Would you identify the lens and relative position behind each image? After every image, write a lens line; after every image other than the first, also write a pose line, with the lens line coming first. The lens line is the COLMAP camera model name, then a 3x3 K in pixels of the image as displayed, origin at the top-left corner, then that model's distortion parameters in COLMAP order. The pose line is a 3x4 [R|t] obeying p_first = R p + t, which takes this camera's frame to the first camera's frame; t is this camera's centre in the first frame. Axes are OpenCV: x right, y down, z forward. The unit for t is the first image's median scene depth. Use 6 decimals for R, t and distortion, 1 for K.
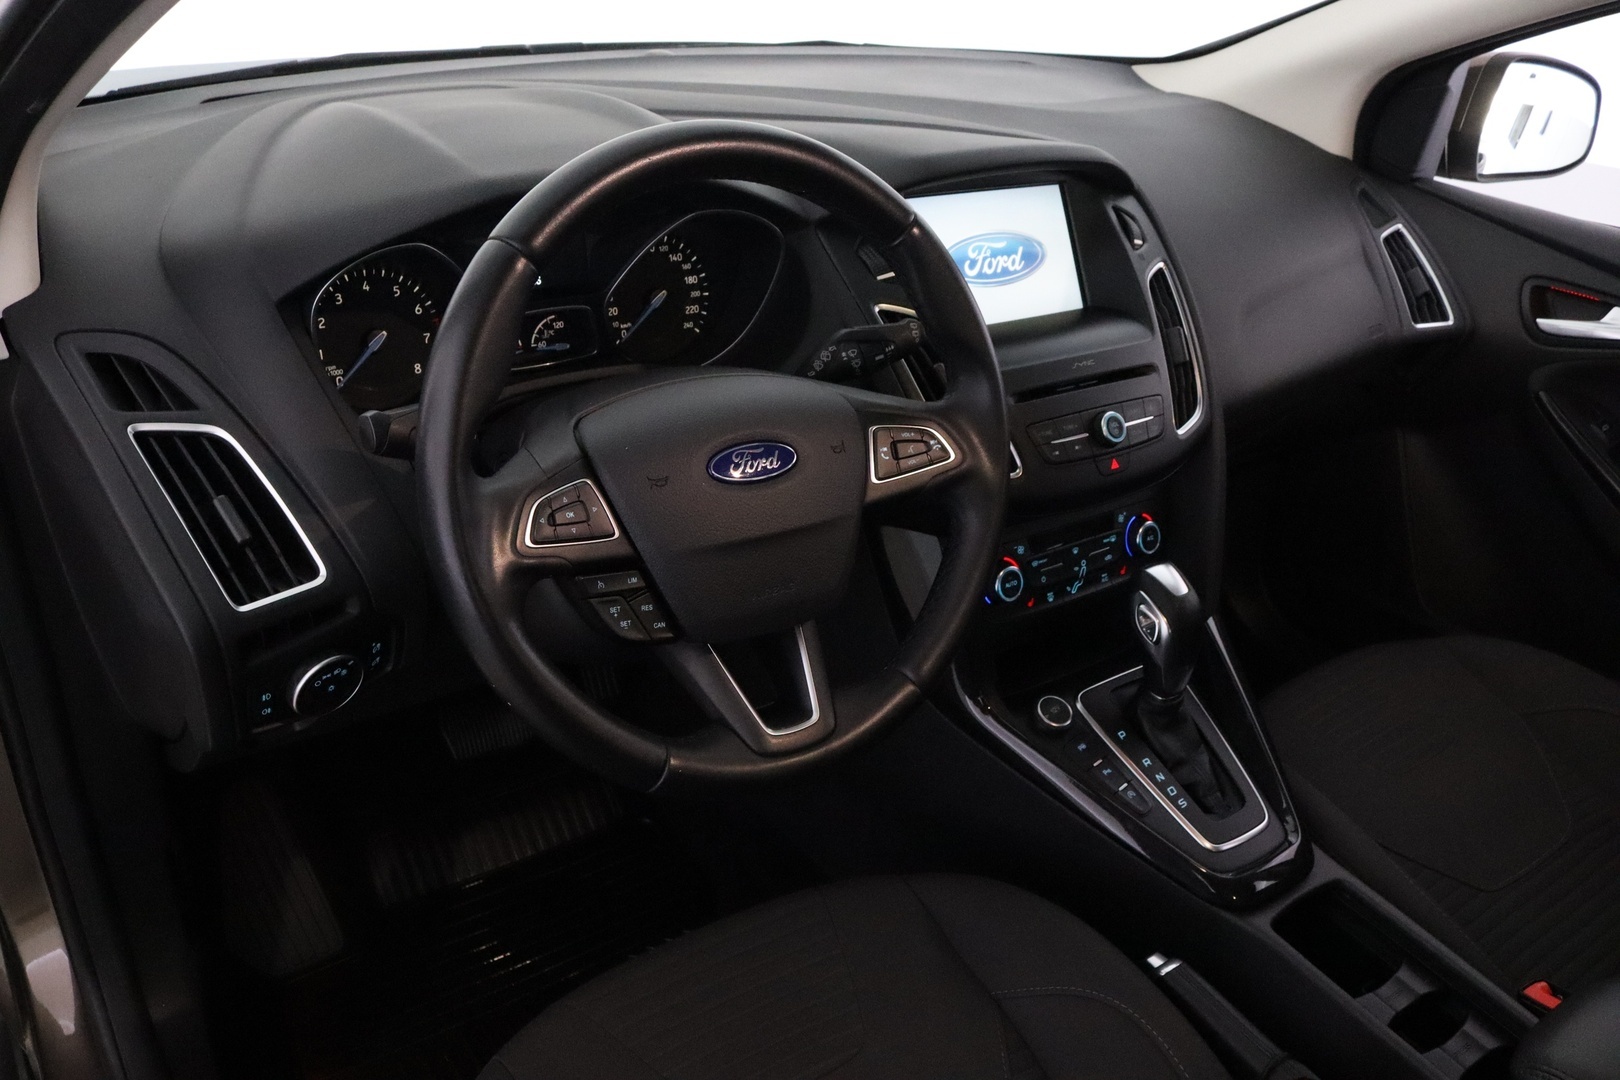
lens RADIAL K [[1326.5, 0, 789.4], [0, 1326.5, 554.2], [0, 0, 1]] dist [-0.160423, 0.120830]
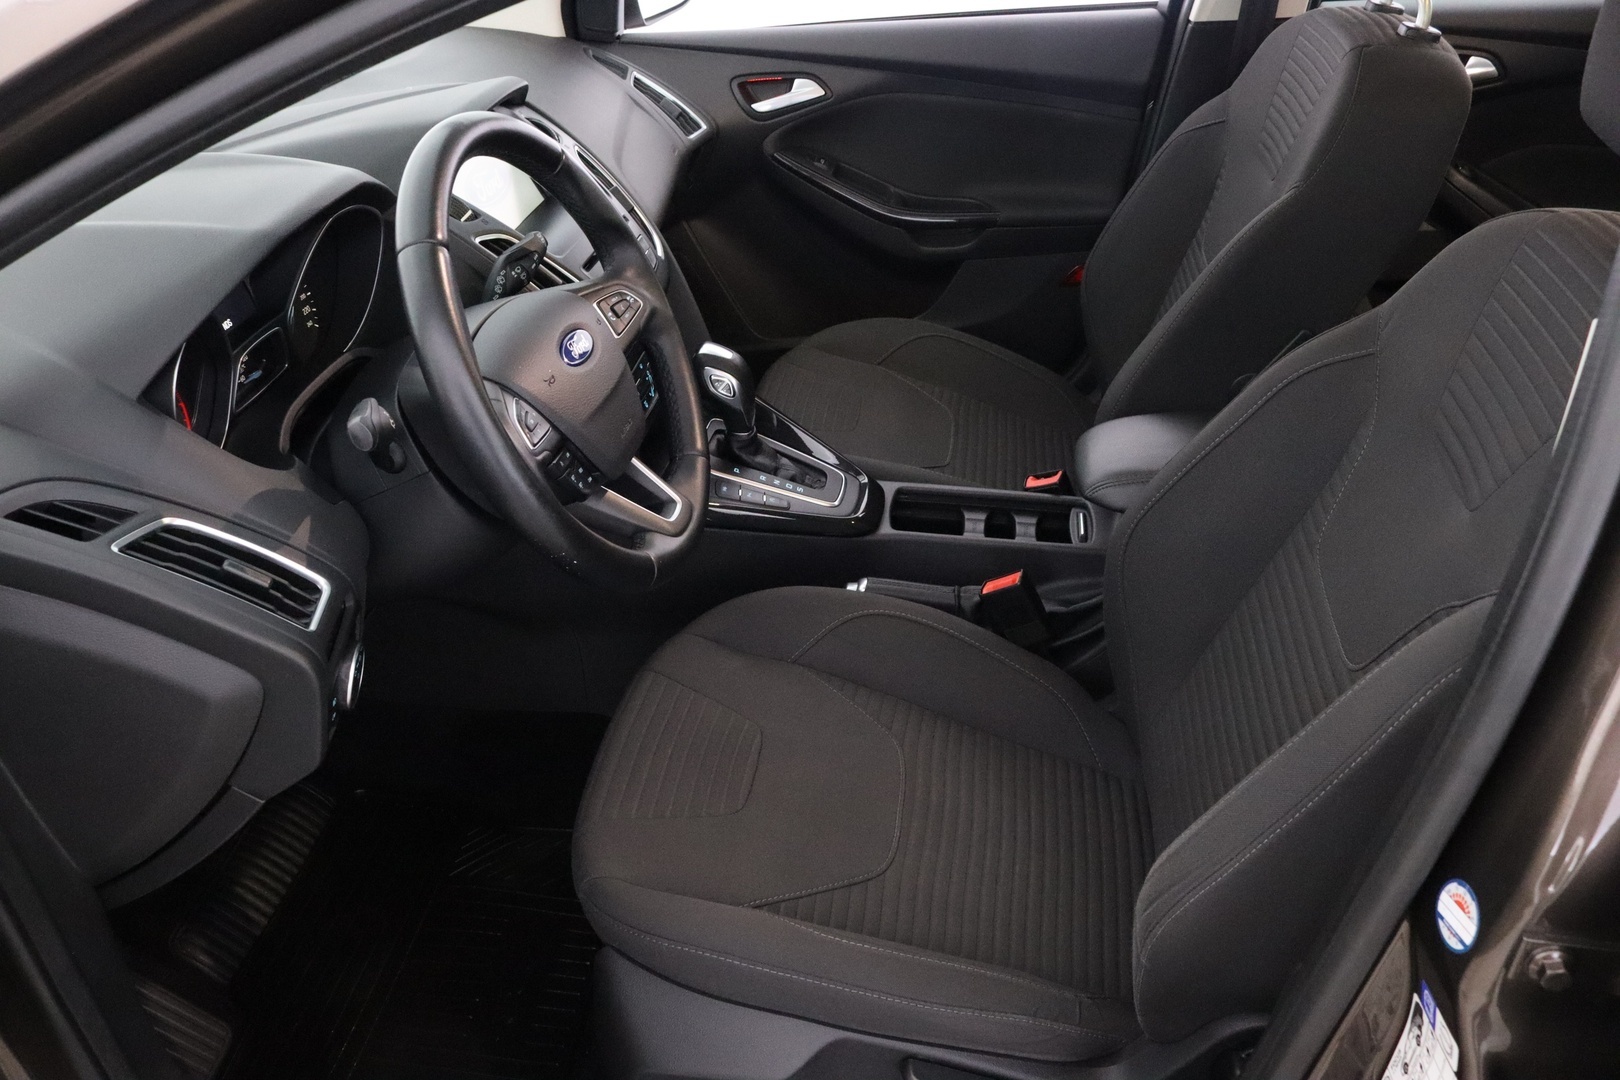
lens RADIAL K [[1326.5, 0, 789.4], [0, 1326.5, 554.2], [0, 0, 1]] dist [-0.160423, 0.120830]
pose [[0.679141, -0.476306, 0.558480, -0.527723], [0.441428, 0.872930, 0.207690, -0.049264], [-0.586438, 0.105478, 0.803097, -0.132550]]
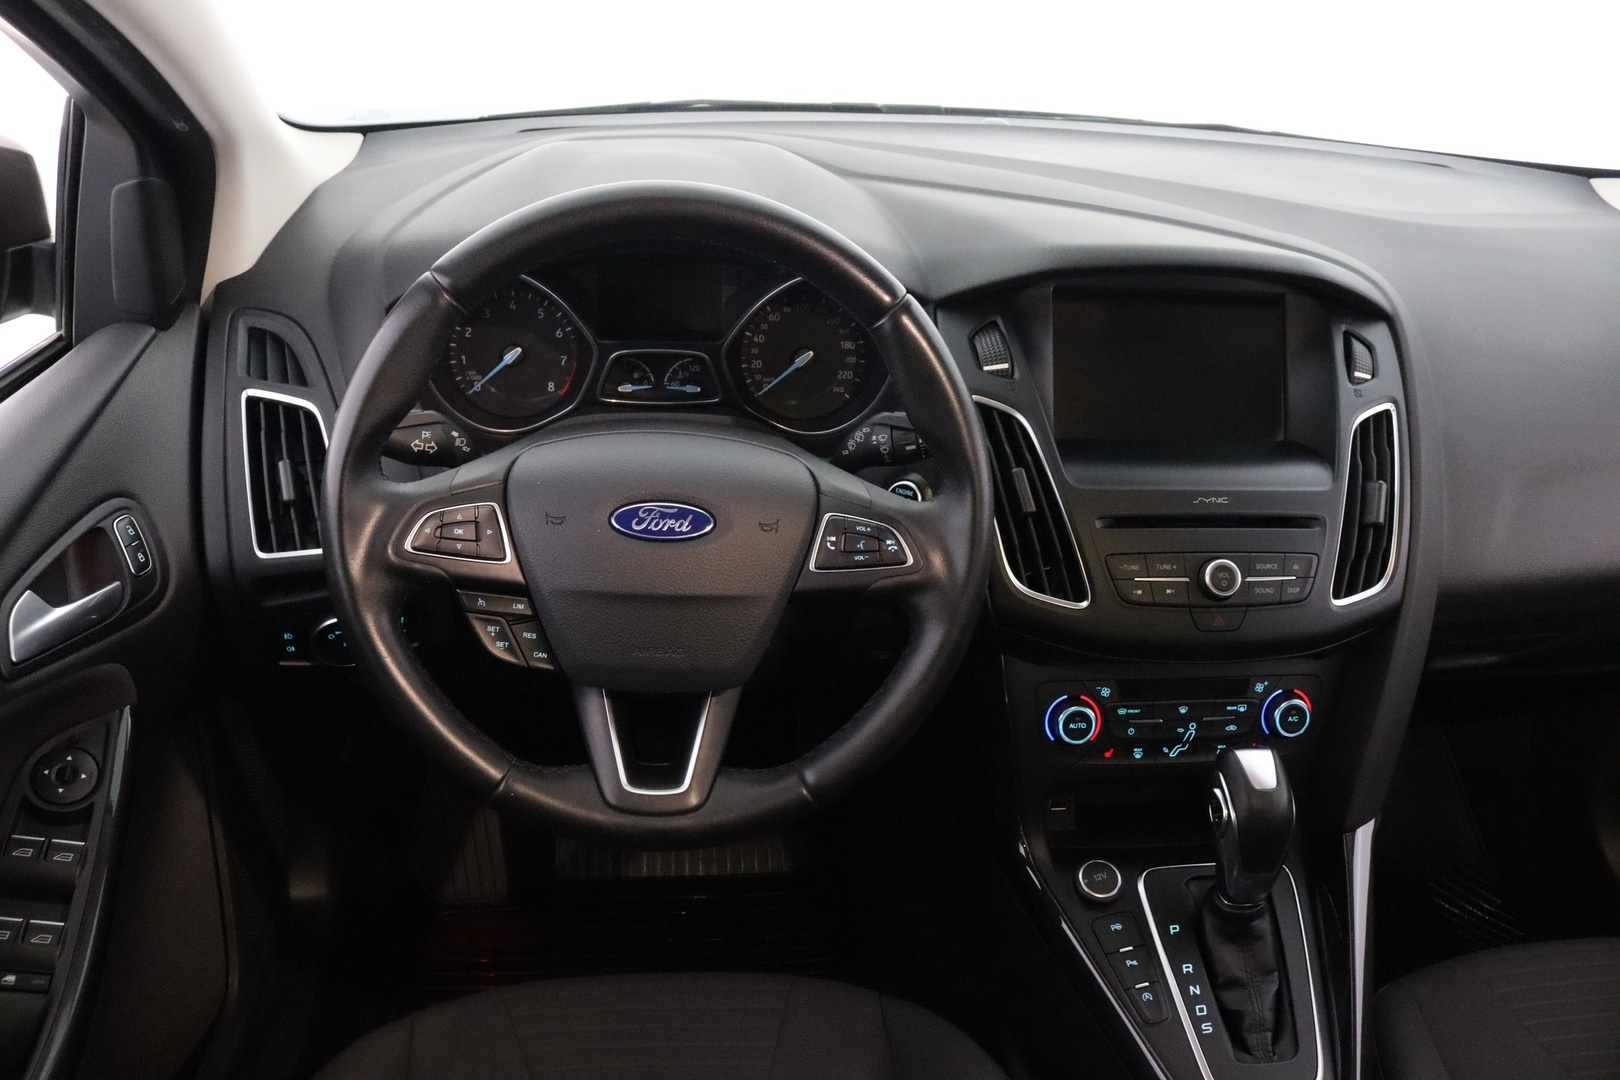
lens RADIAL K [[1326.5, 0, 789.4], [0, 1326.5, 554.2], [0, 0, 1]] dist [-0.160423, 0.120830]
pose [[0.871998, 0.204433, -0.444777, 0.366645], [-0.223789, 0.974594, 0.009210, -0.054672], [0.435360, 0.091505, 0.895594, 0.104914]]
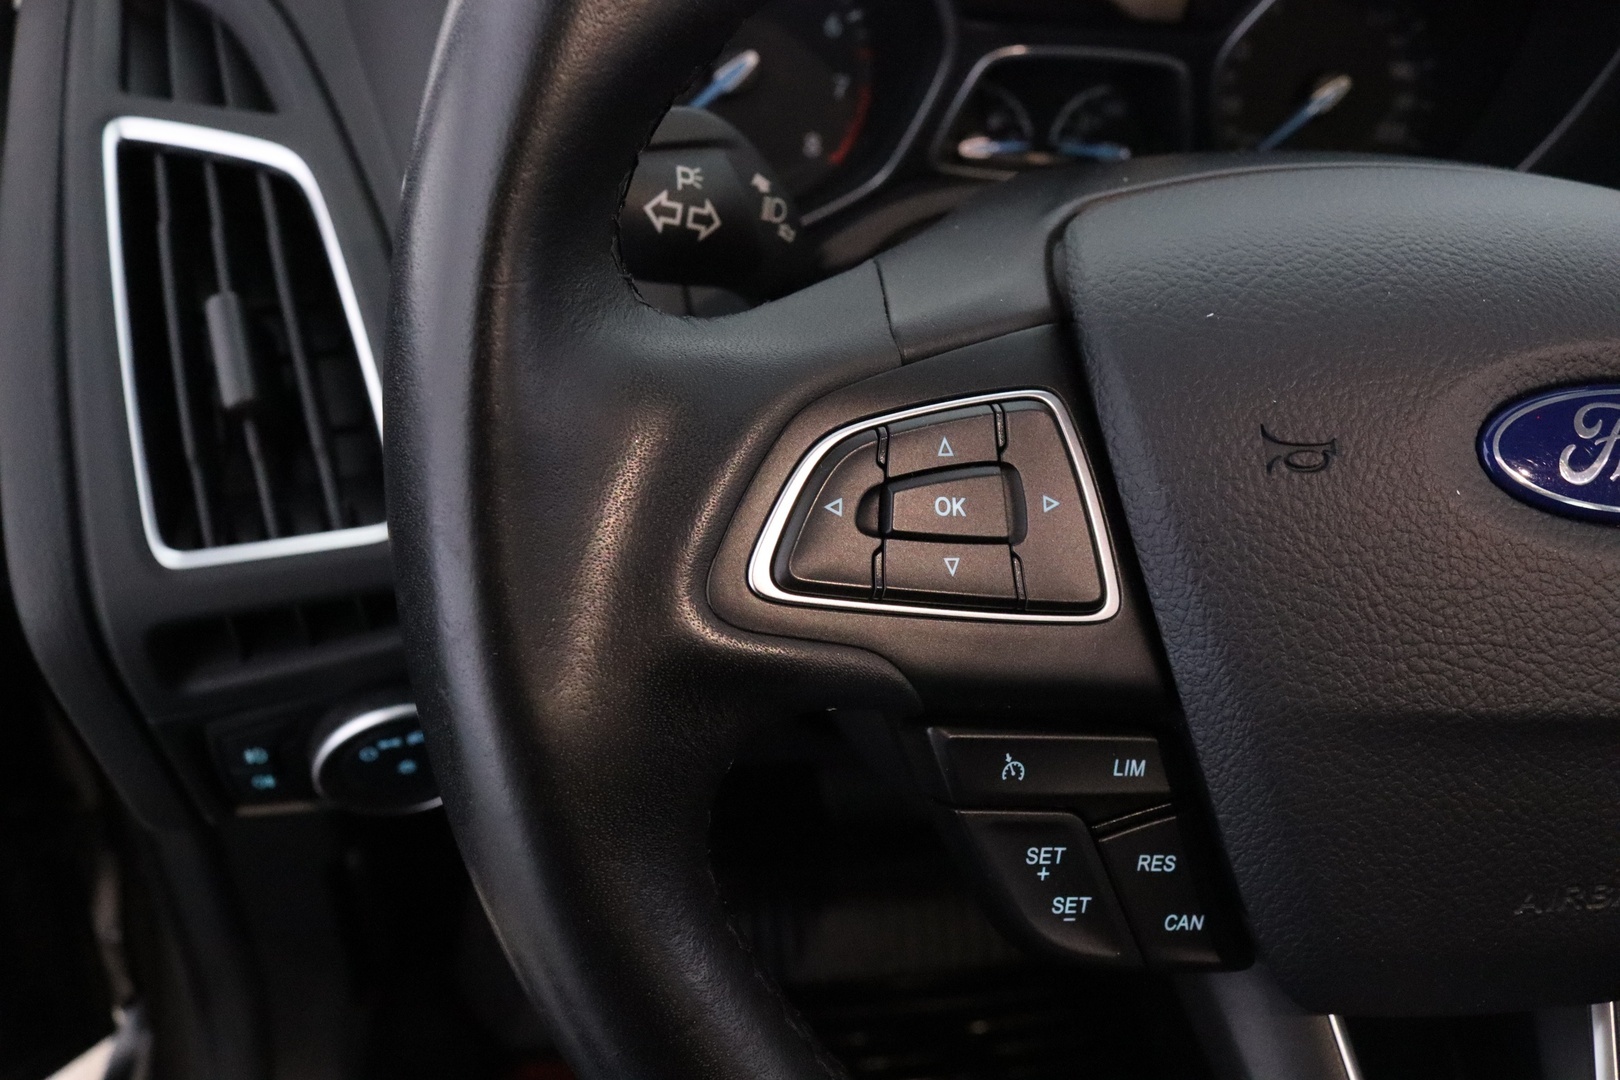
lens RADIAL K [[1308.7, 0, 792.4], [0, 1308.7, 548.6], [0, 0, 1]] dist [-0.166871, 0.116090]
pose [[0.895113, 0.215621, -0.390230, -0.058911], [-0.203453, 0.976374, 0.072810, -0.022877], [0.396710, 0.014221, 0.917834, 0.493327]]
